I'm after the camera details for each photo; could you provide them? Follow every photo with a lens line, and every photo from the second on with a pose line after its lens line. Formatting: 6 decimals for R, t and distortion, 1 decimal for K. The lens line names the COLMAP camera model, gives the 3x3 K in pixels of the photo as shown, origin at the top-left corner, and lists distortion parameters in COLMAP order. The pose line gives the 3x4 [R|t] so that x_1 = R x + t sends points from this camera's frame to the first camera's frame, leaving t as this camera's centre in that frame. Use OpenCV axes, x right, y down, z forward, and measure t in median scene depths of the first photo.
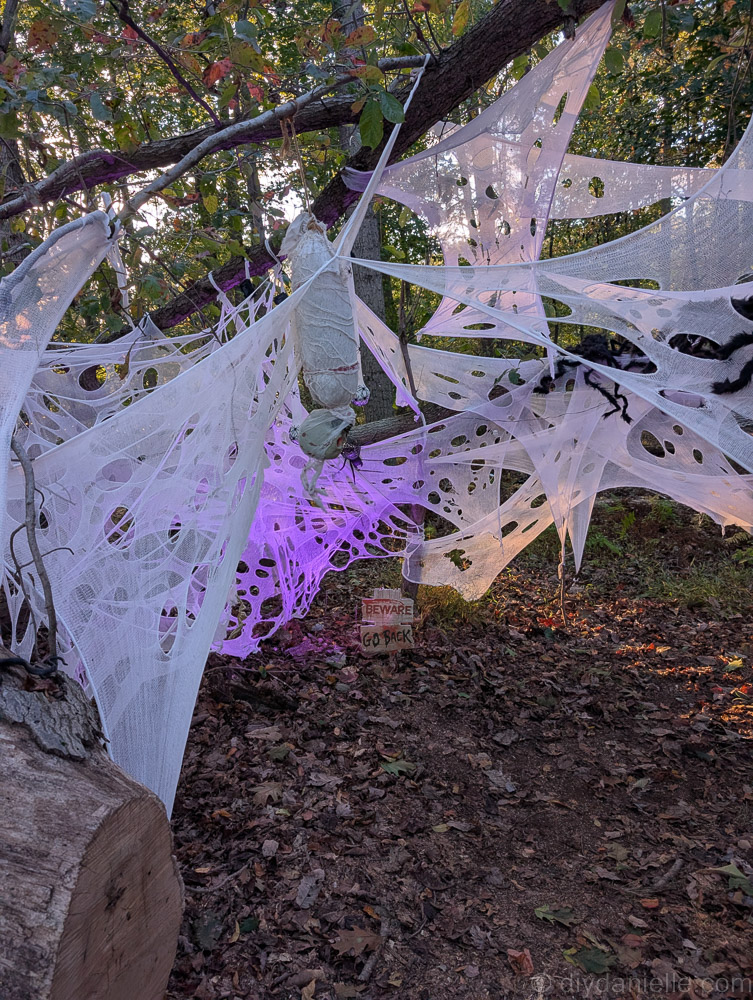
lens RADIAL K [[779.3, 0, 376.5], [0, 779.3, 500.0], [0, 0, 1]] dist [0.088865, -0.001474]
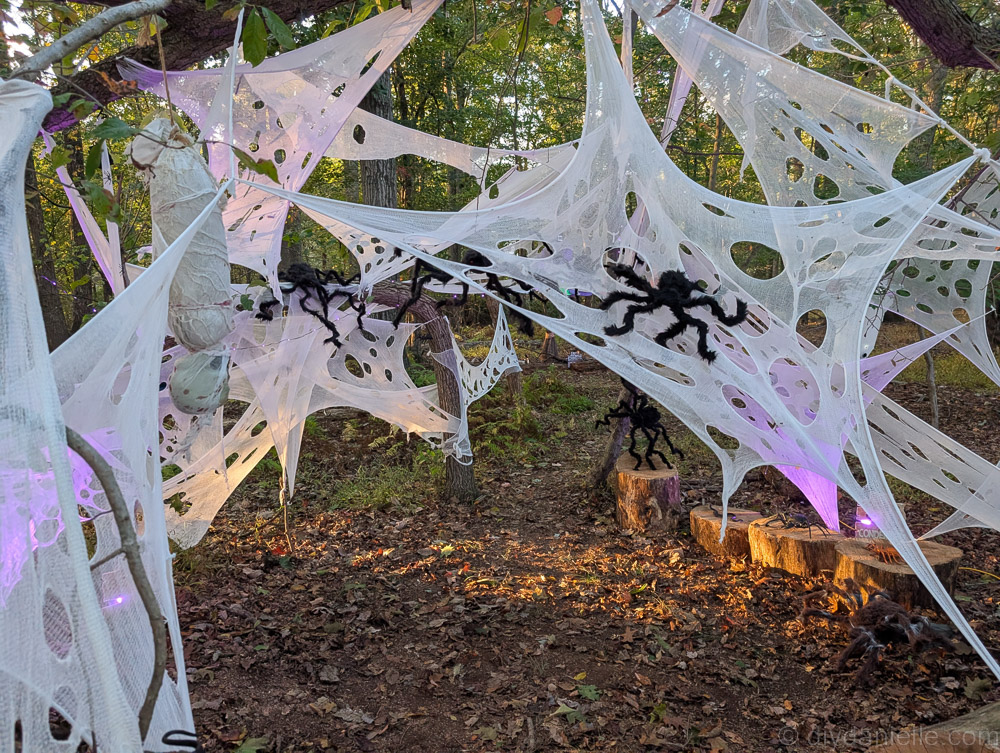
lens RADIAL K [[779.3, 0, 500.0], [0, 779.3, 376.5], [0, 0, 1]] dist [0.088865, -0.001474]
pose [[0.700628, -0.054945, 0.711408, -0.286218], [0.083717, 0.996475, -0.005487, -0.034664], [-0.708598, 0.063401, 0.702758, 0.103971]]
